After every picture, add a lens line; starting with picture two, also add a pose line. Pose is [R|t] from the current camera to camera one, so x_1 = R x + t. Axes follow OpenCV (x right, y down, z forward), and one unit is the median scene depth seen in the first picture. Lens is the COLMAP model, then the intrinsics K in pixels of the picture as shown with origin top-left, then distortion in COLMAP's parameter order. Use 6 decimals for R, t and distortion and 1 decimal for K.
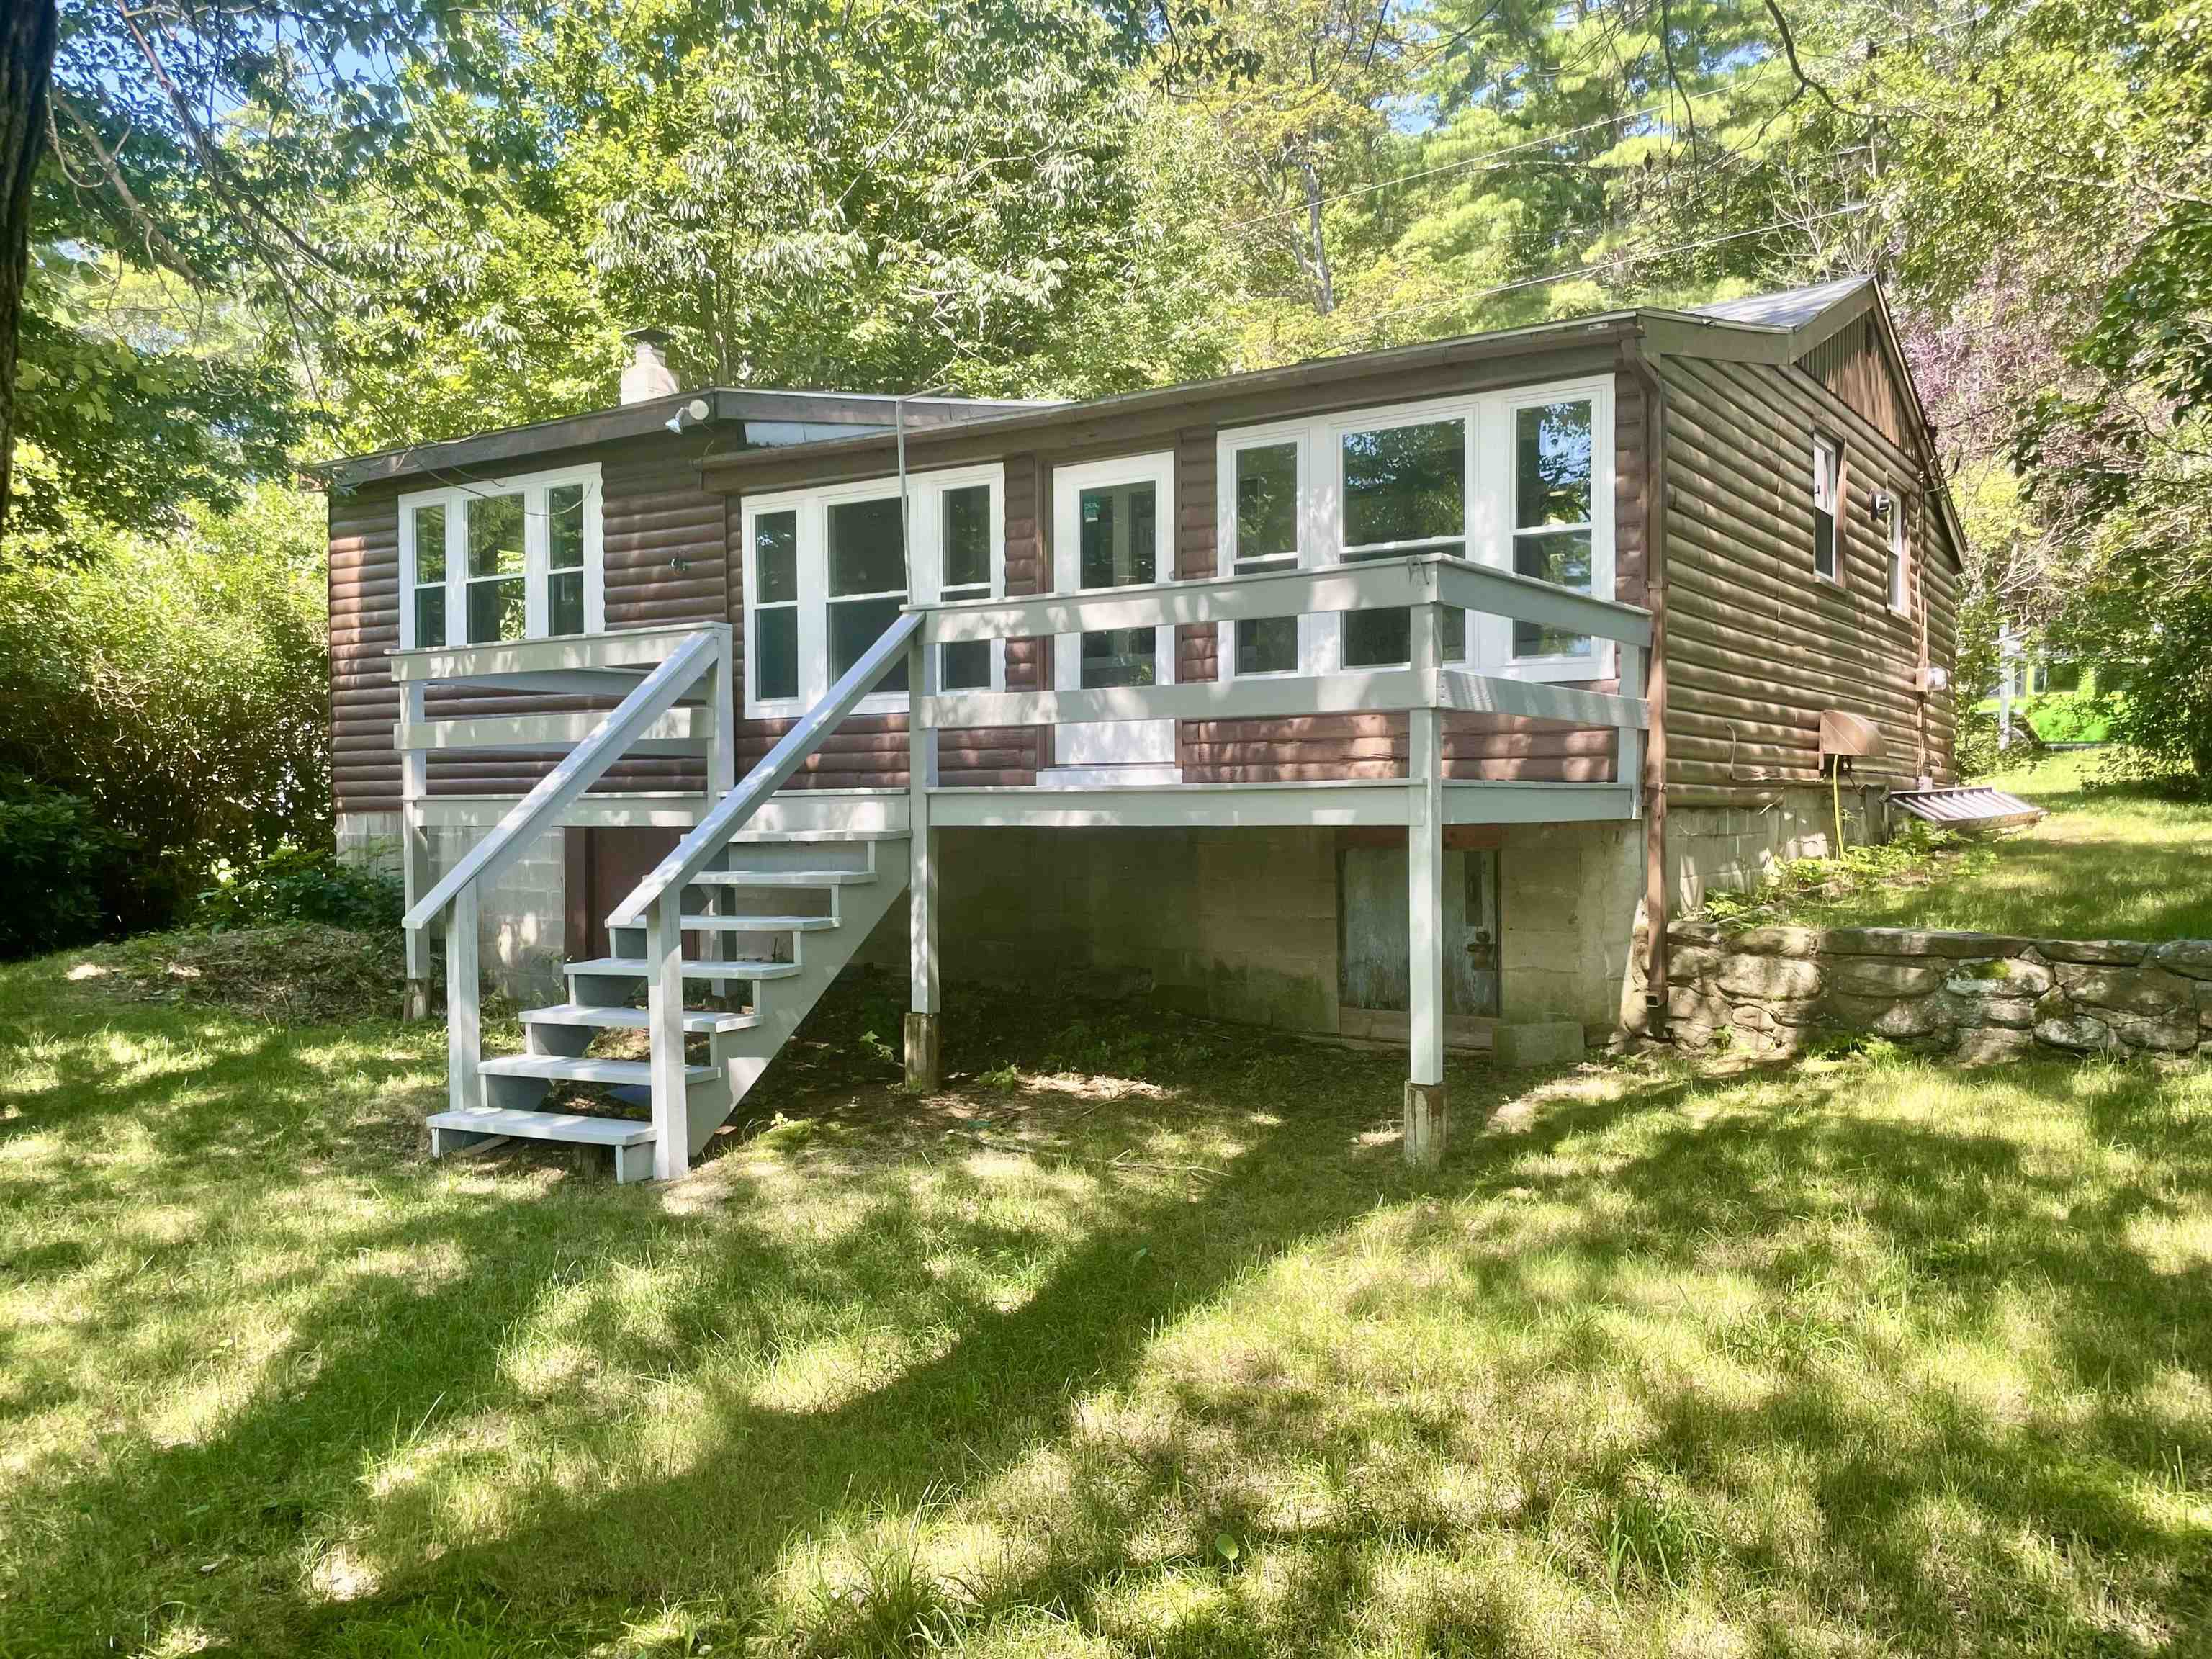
lens RADIAL K [[1766.8, 0, 1106.0], [0, 1766.8, 829.5], [0, 0, 1]] dist [0.046859, -0.000809]
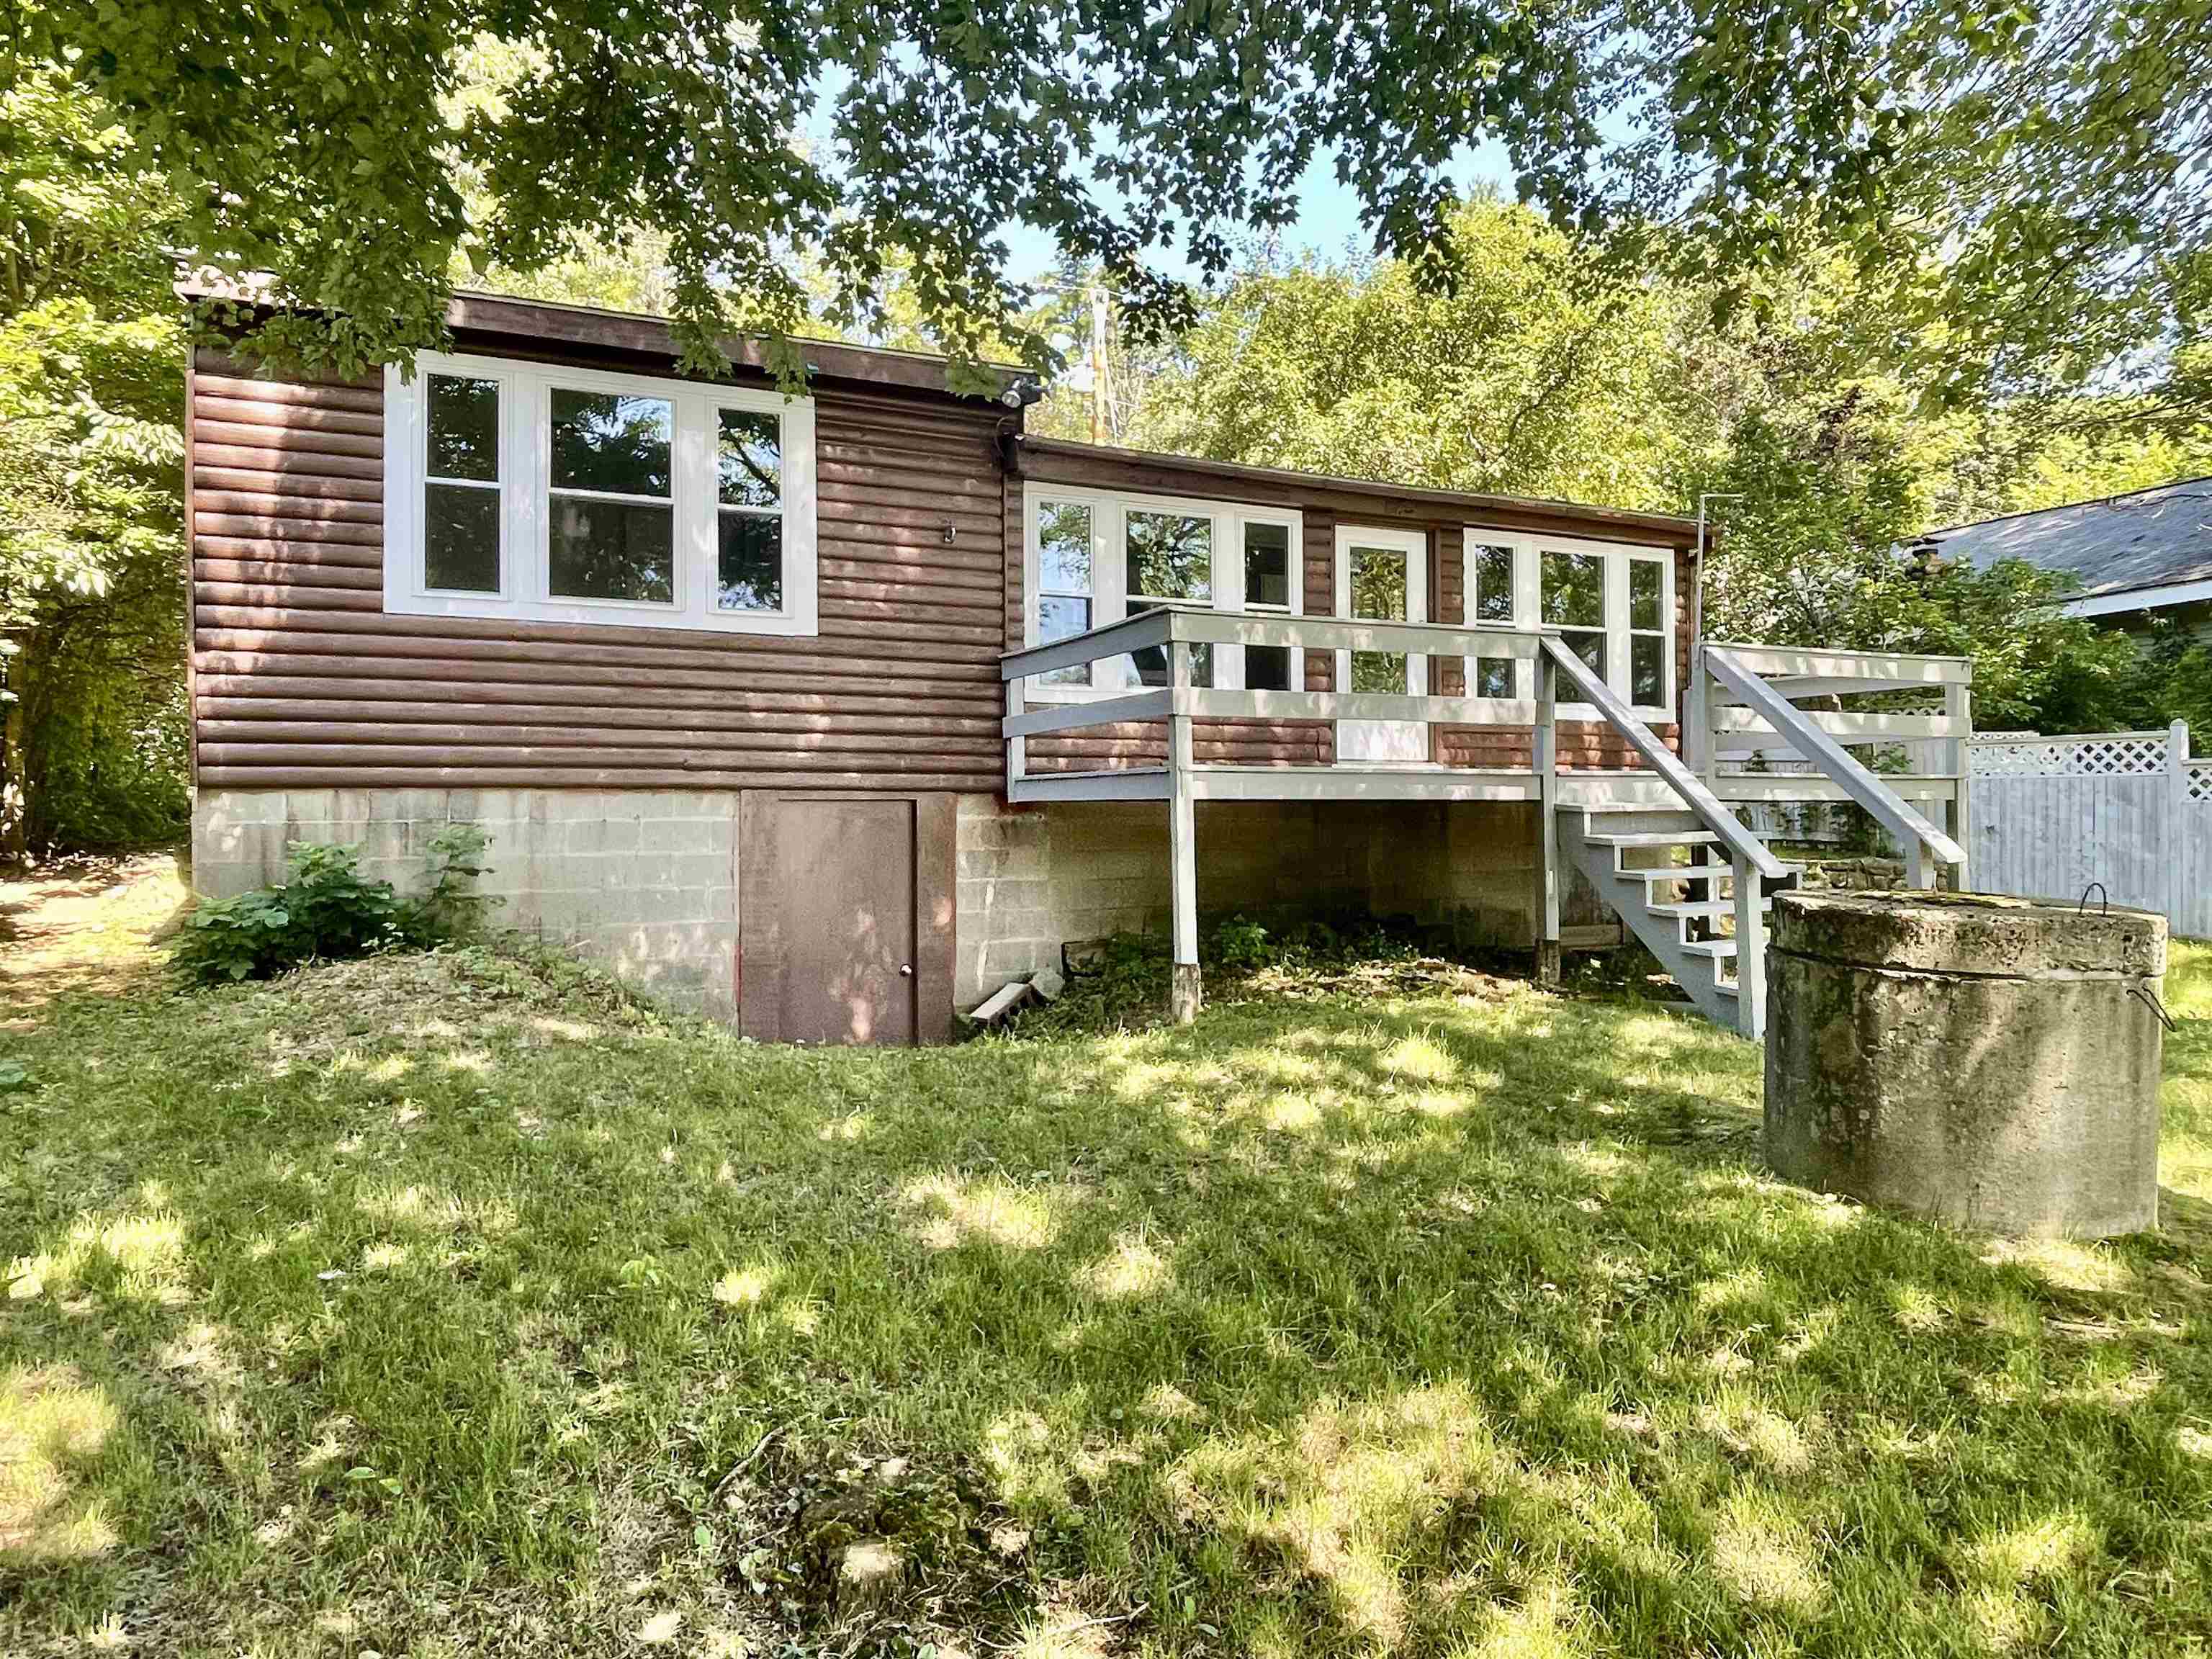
lens RADIAL K [[1353.1, 0, 1106.0], [0, 1353.1, 829.5], [0, 0, 1]] dist [-0.000792, -0.000343]
pose [[0.508700, -0.019300, 0.860727, -0.948613], [0.009628, 0.999814, 0.016728, 0.003892], [-0.860890, -0.000223, 0.508791, 0.610792]]
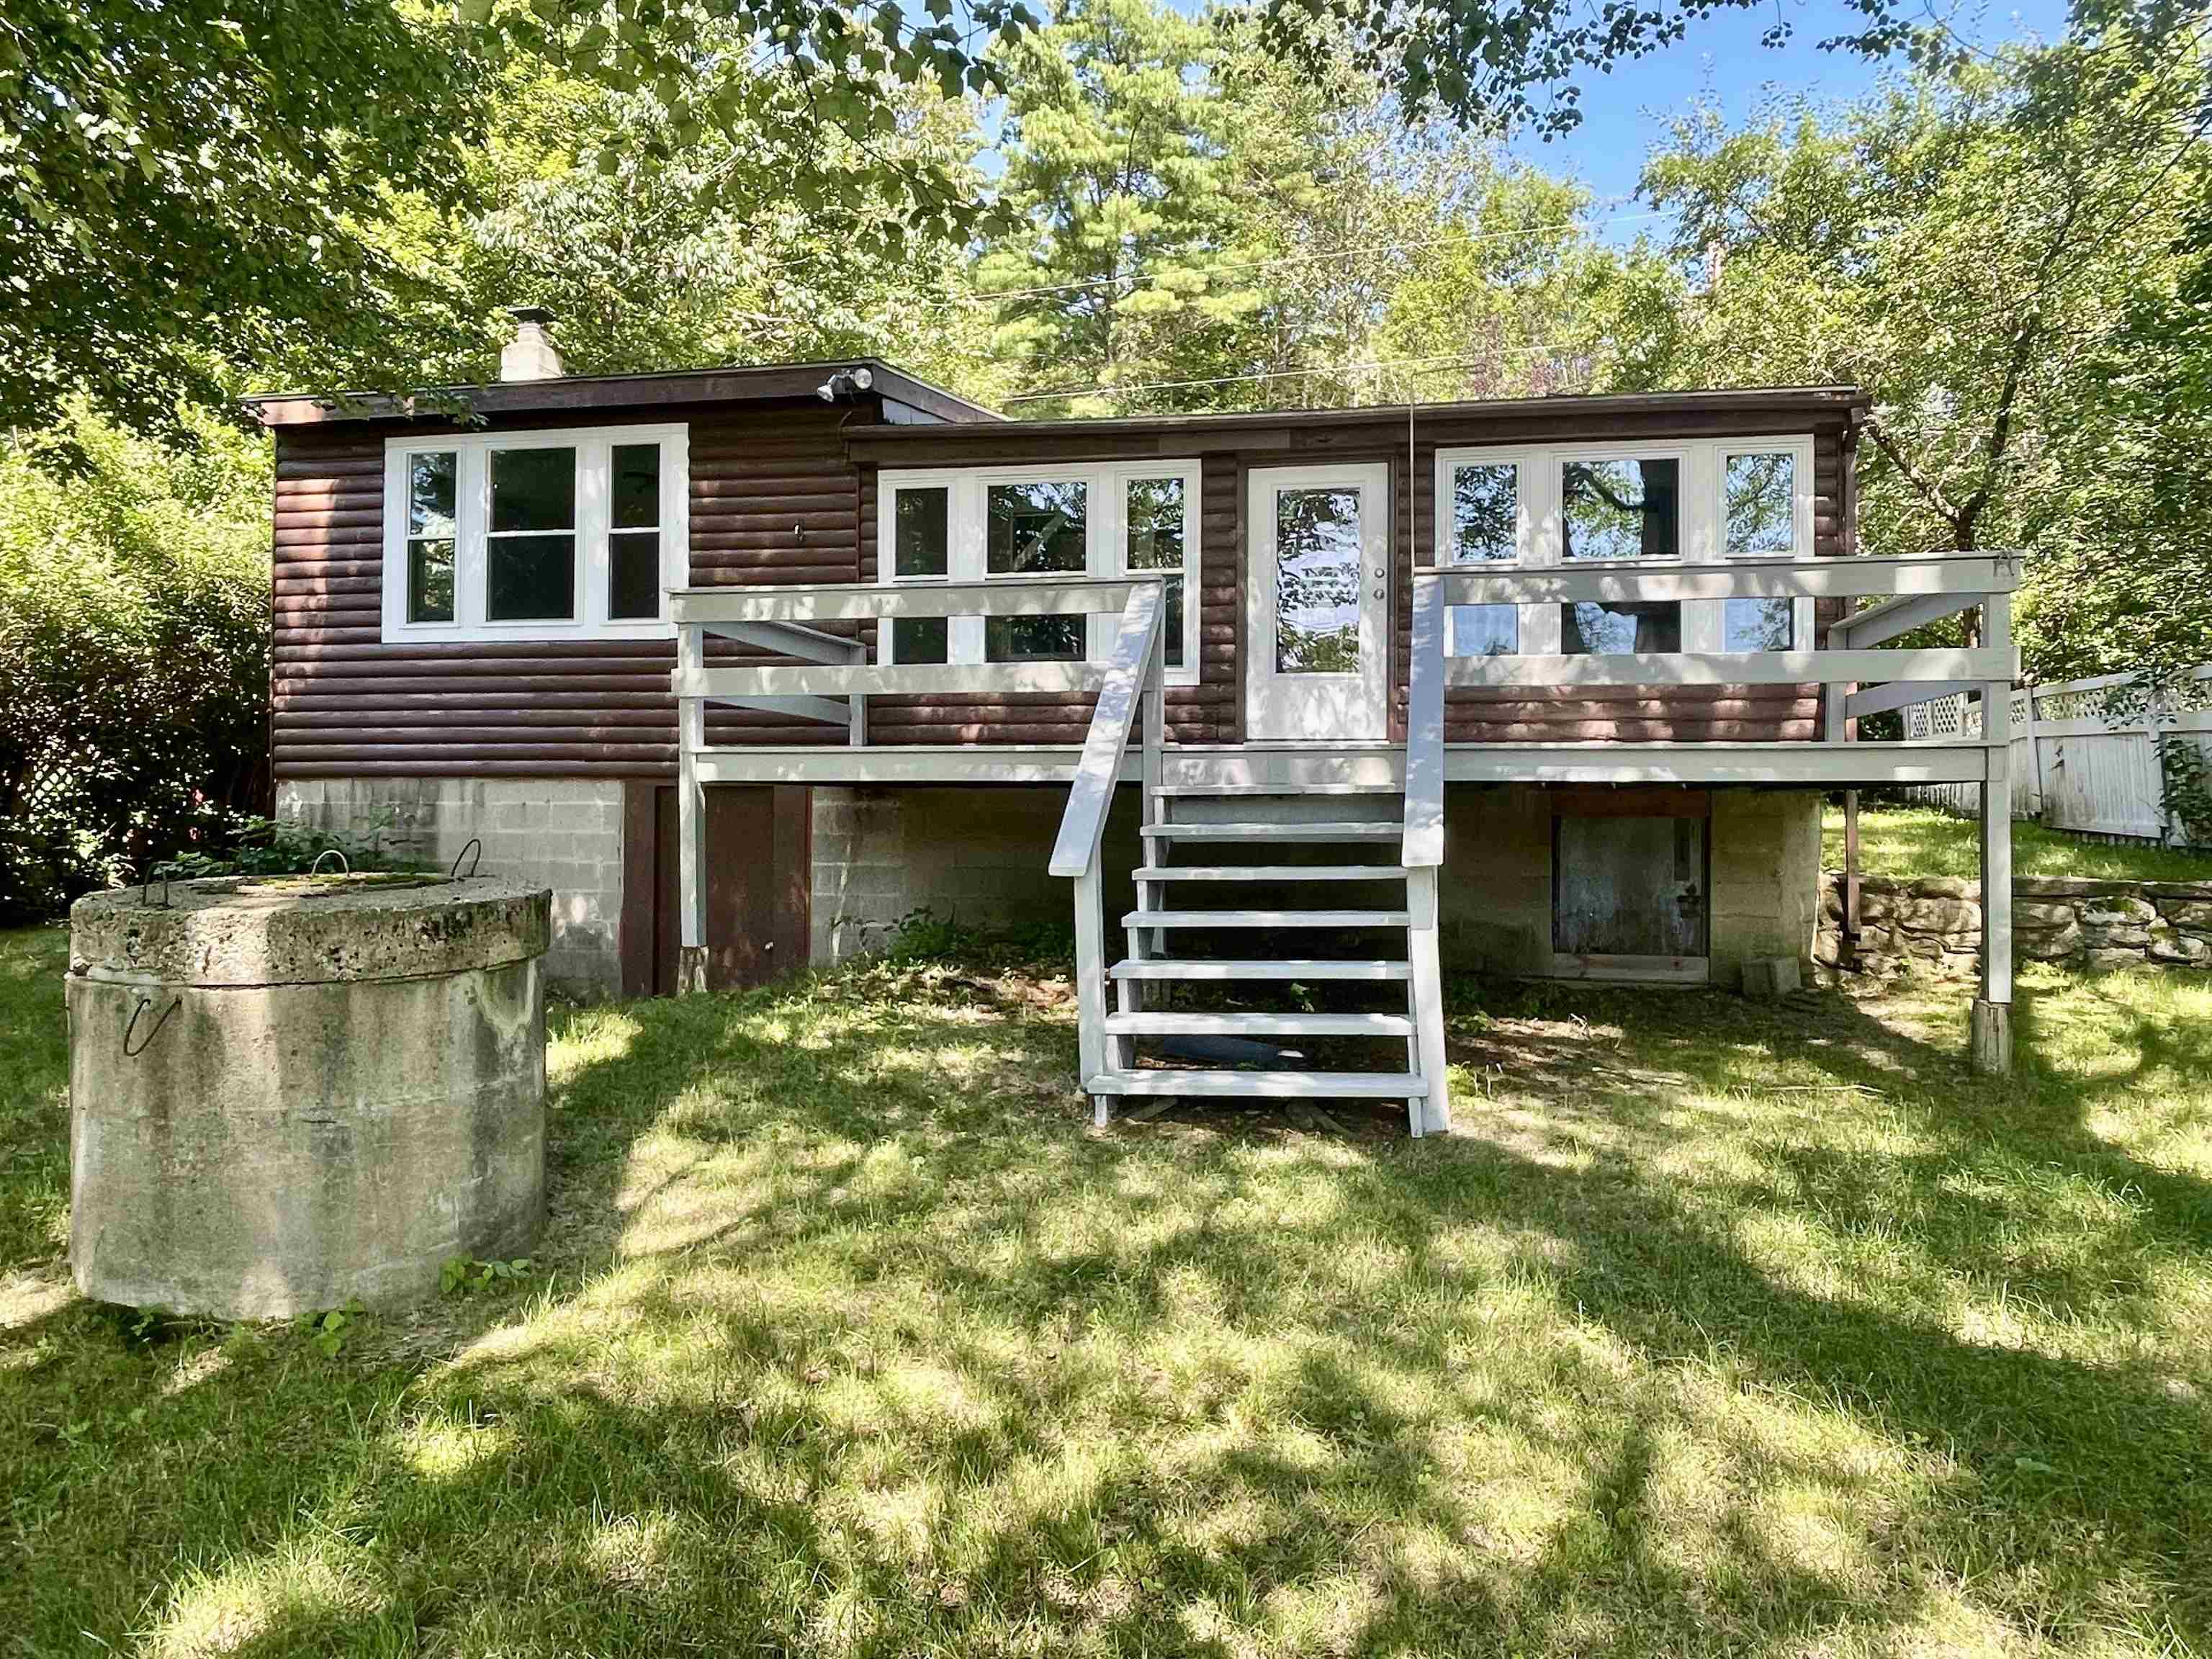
lens RADIAL K [[1412.9, 0, 1106.0], [0, 1412.9, 829.5], [0, 0, 1]] dist [0.038168, -0.086748]
pose [[0.927252, 0.011319, 0.374266, -0.425022], [-0.011439, 0.999933, -0.001902, 0.022355], [-0.374262, -0.002517, 0.927320, 0.207843]]
